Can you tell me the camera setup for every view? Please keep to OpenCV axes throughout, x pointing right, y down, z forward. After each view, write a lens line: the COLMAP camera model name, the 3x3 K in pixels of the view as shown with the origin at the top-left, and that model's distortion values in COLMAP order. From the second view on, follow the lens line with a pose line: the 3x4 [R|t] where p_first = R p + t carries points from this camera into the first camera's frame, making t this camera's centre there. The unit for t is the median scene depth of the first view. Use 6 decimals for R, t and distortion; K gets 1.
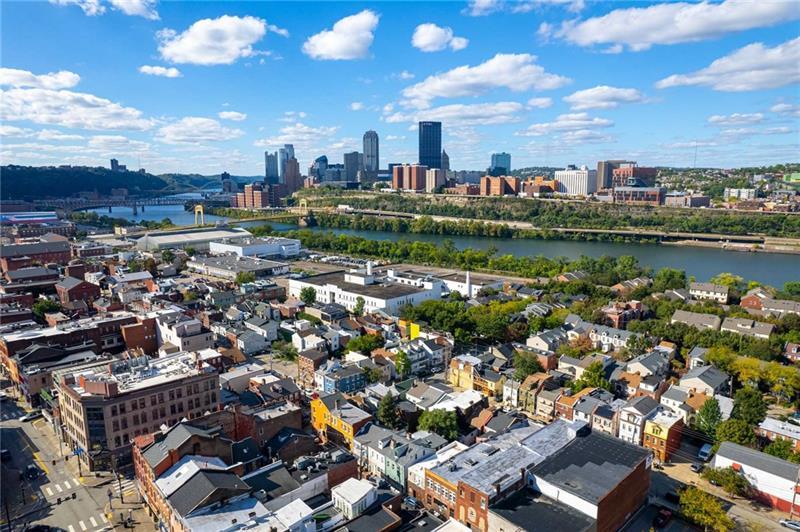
lens RADIAL K [[505.0, 0, 387.5], [0, 505.0, 283.3], [0, 0, 1]] dist [-0.074554, 0.054946]
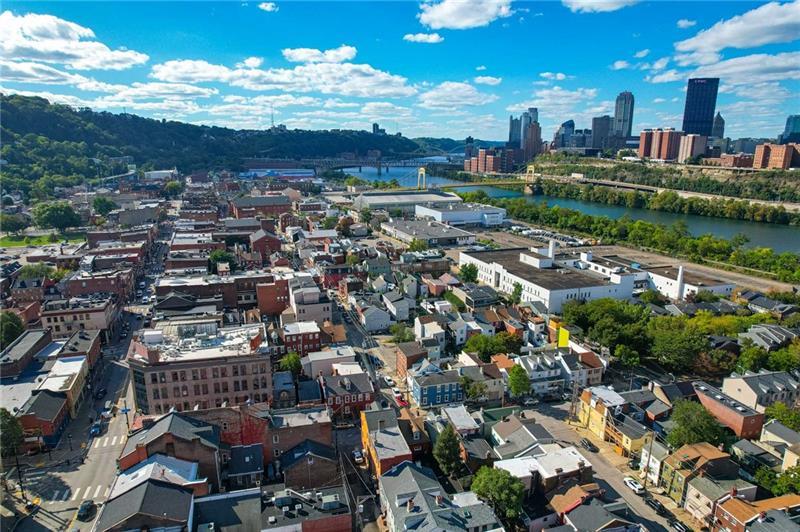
lens RADIAL K [[505.0, 0, 387.5], [0, 505.0, 283.3], [0, 0, 1]] dist [-0.074554, 0.054946]
pose [[0.892955, 0.127397, -0.431742, 0.096520], [-0.098545, 0.991176, 0.088657, -0.021722], [0.439227, -0.036621, 0.897630, 0.136988]]
